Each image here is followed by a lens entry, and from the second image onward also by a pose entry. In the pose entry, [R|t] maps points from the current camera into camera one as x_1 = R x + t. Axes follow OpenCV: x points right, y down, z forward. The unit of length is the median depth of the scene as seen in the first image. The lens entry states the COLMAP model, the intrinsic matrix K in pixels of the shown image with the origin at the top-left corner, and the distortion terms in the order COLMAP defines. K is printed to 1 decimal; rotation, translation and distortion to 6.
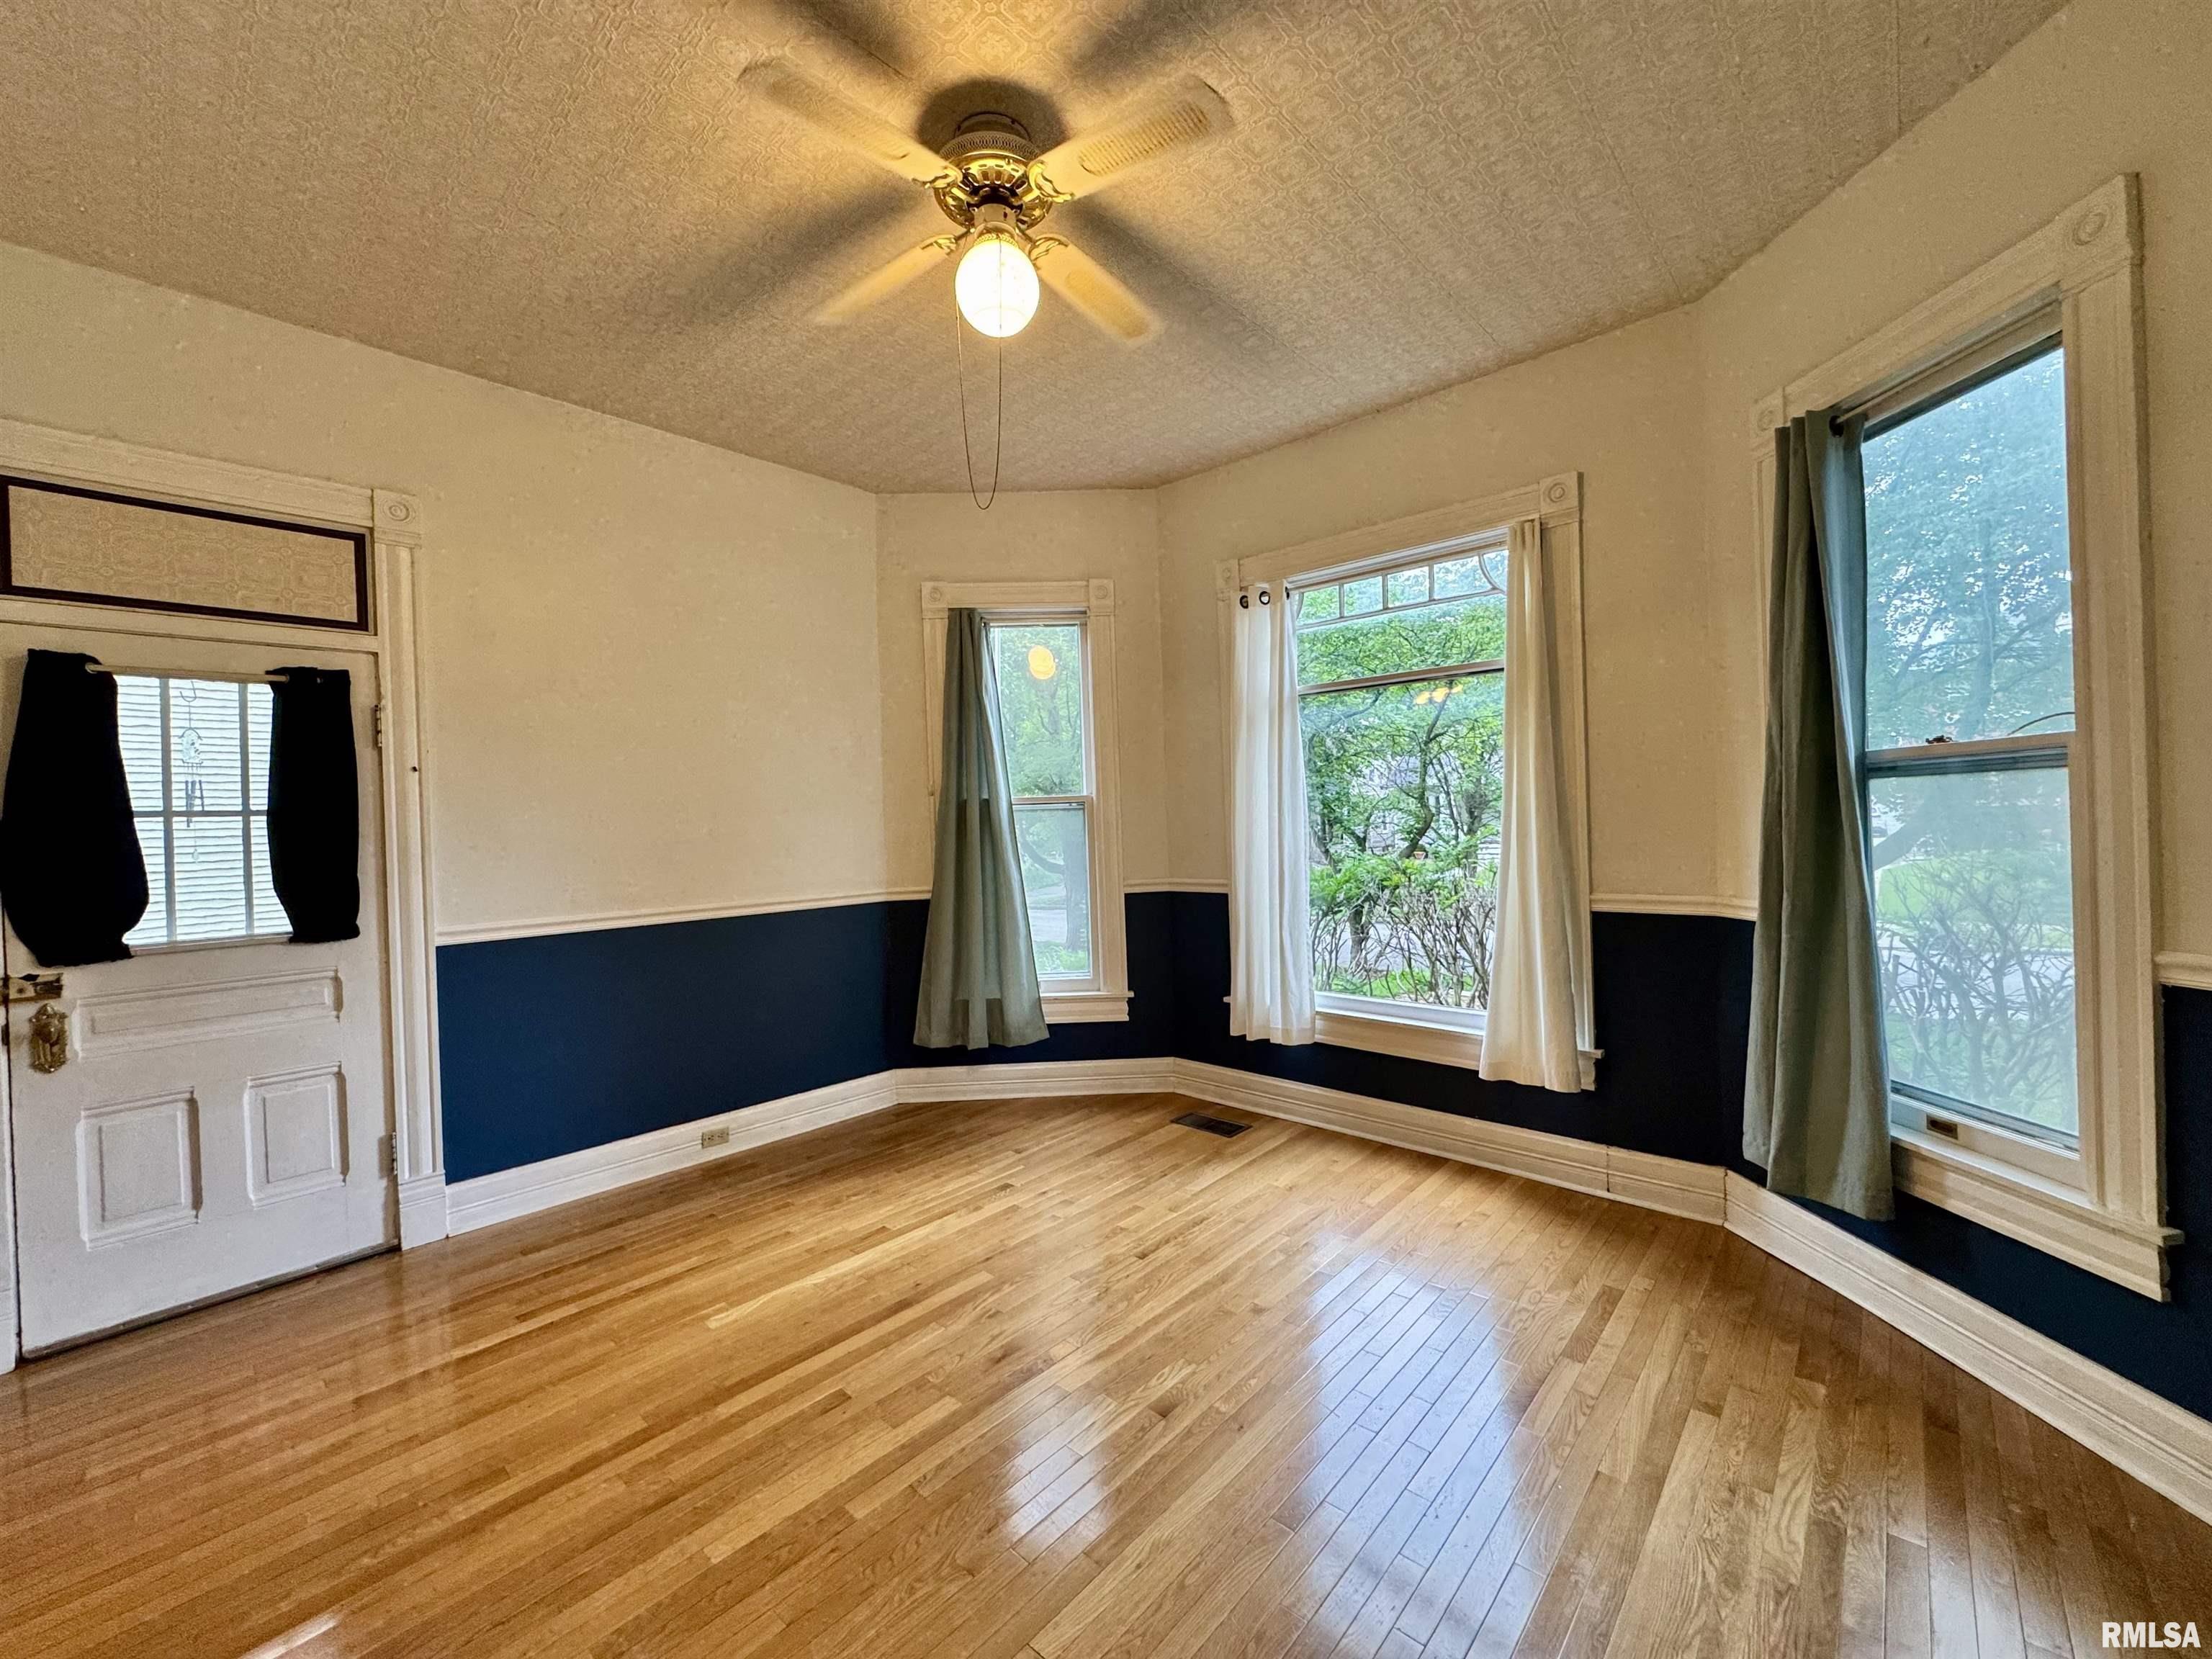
lens RADIAL K [[882.6, 0, 1106.7], [0, 882.6, 826.3], [0, 0, 1]] dist [-0.001878, -0.000010]
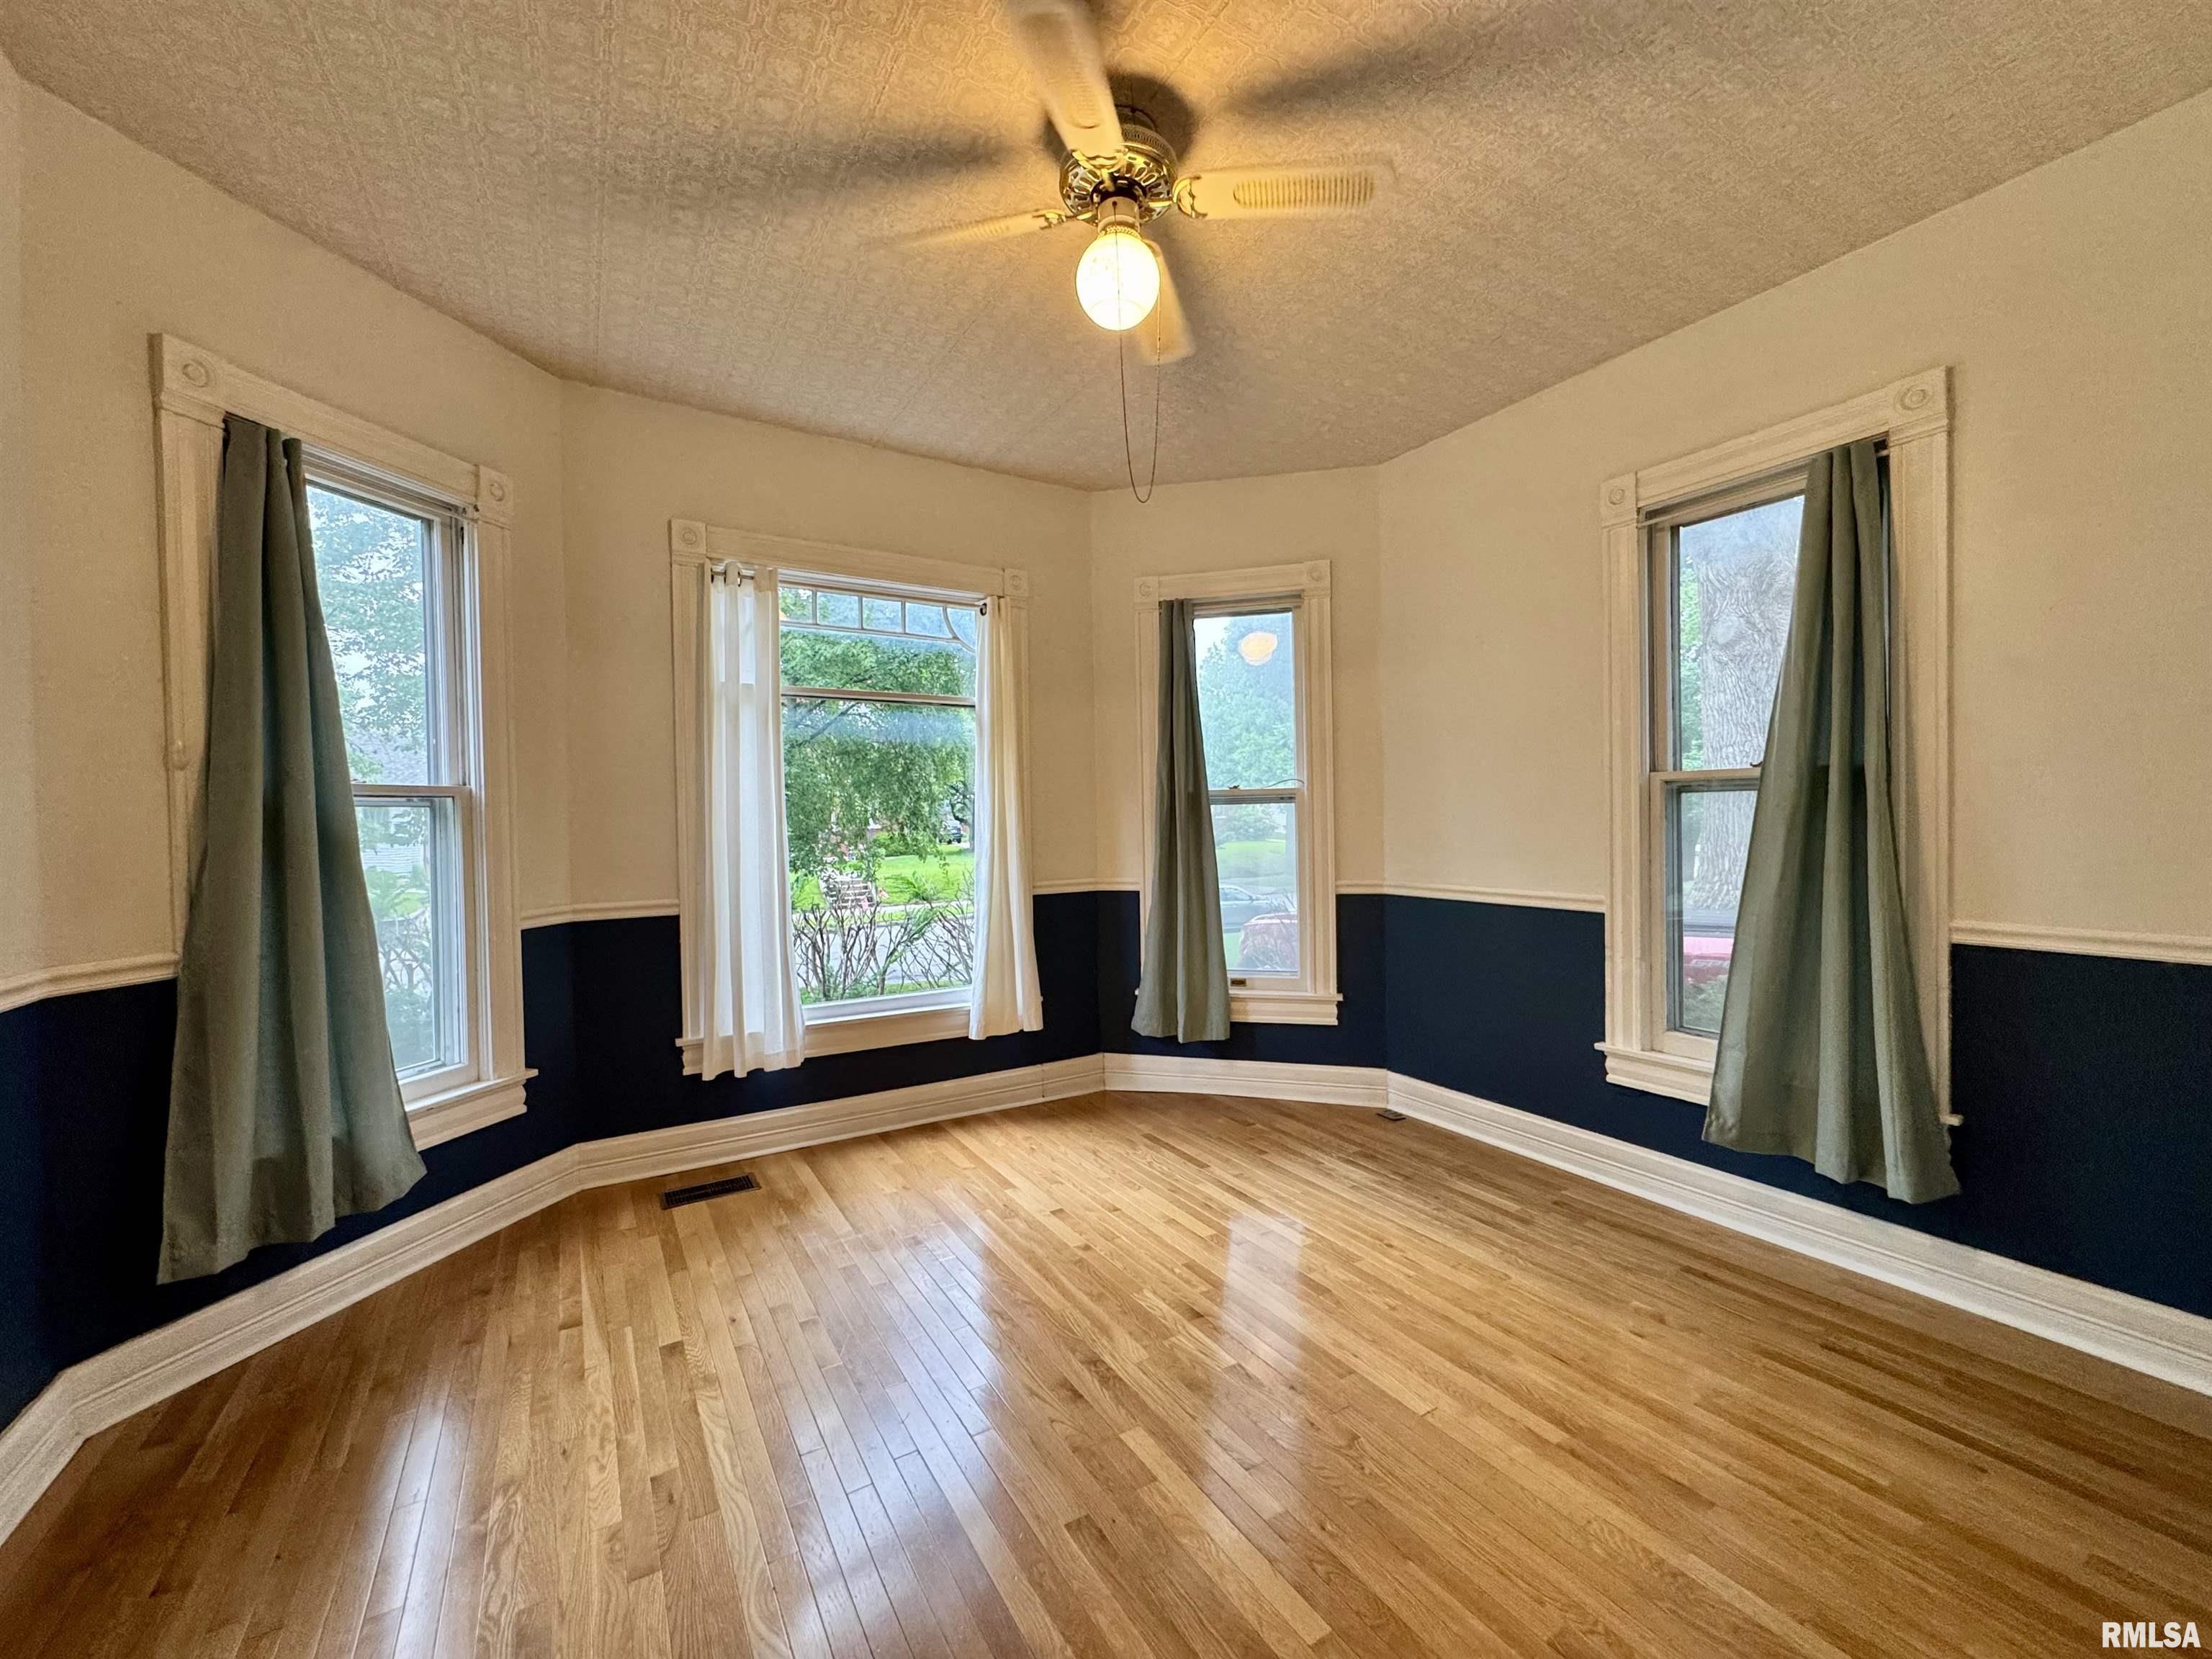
lens RADIAL K [[882.6, 0, 1106.7], [0, 882.6, 826.3], [0, 0, 1]] dist [-0.001878, -0.000010]
pose [[0.280692, 0.017557, 0.959637, -0.640558], [0.011305, 0.999703, -0.021597, 0.018075], [-0.959731, 0.016911, 0.280410, 0.442418]]
